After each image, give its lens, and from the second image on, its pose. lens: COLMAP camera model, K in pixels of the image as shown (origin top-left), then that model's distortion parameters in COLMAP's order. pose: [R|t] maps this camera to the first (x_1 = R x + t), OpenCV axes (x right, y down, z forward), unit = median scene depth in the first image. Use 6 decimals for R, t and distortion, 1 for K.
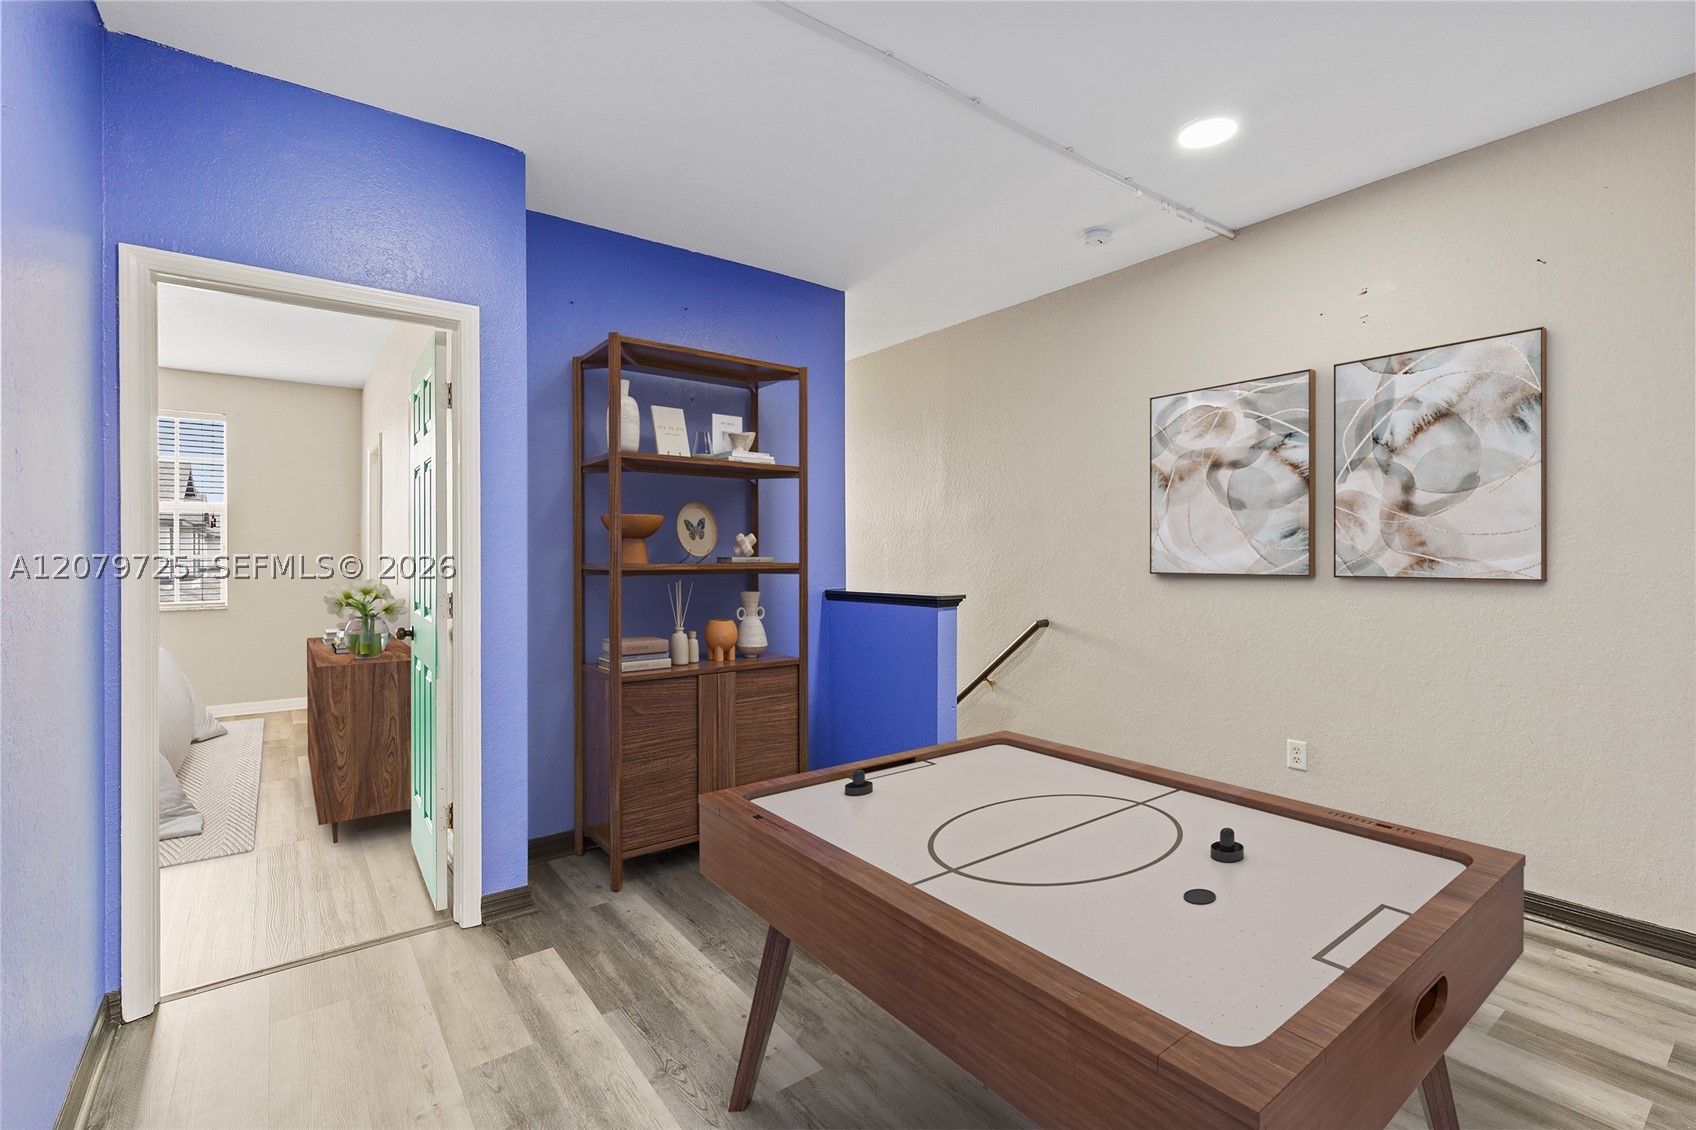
lens RADIAL K [[772.6, 0, 842.6], [0, 772.6, 569.9], [0, 0, 1]] dist [0.004142, 0.000344]
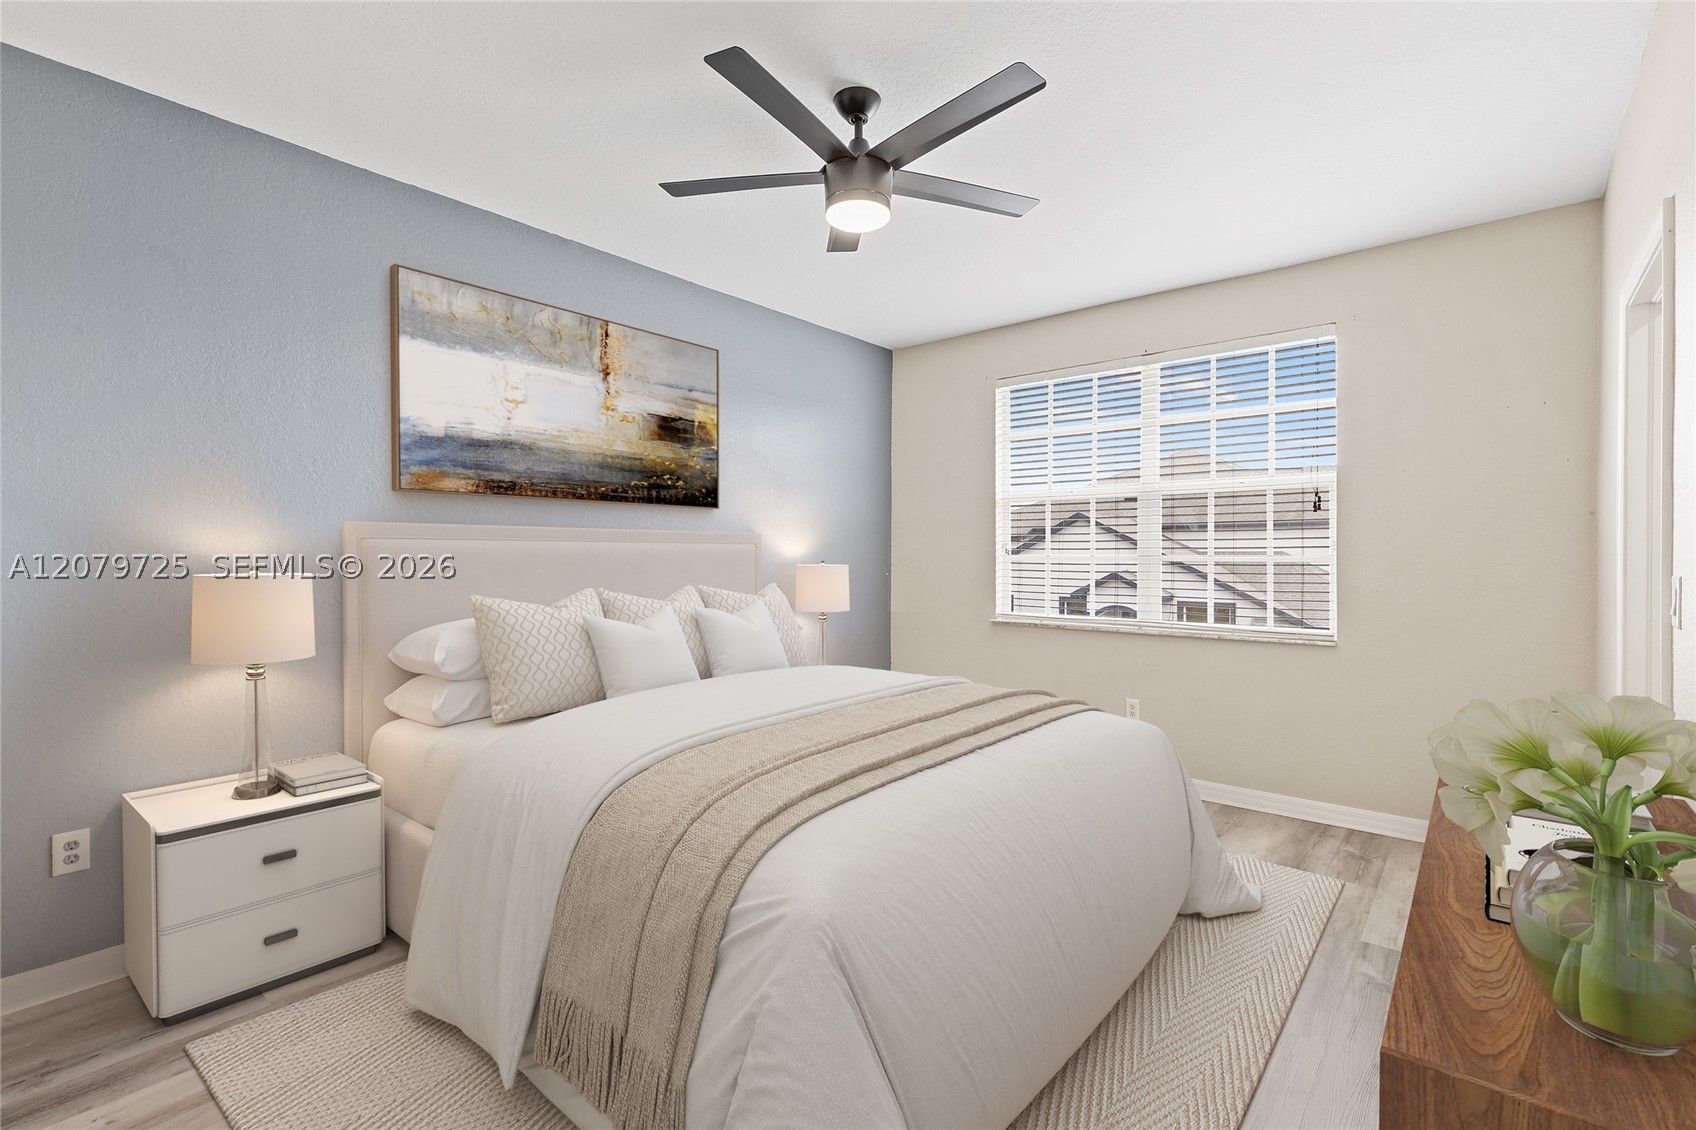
lens RADIAL K [[772.6, 0, 843.1], [0, 772.6, 561.6], [0, 0, 1]] dist [0.004142, 0.000344]
pose [[0.233797, 0.010898, -0.972224, -0.302801], [0.001043, 0.999934, 0.011459, -0.022271], [0.972285, -0.003693, 0.233770, 0.490867]]
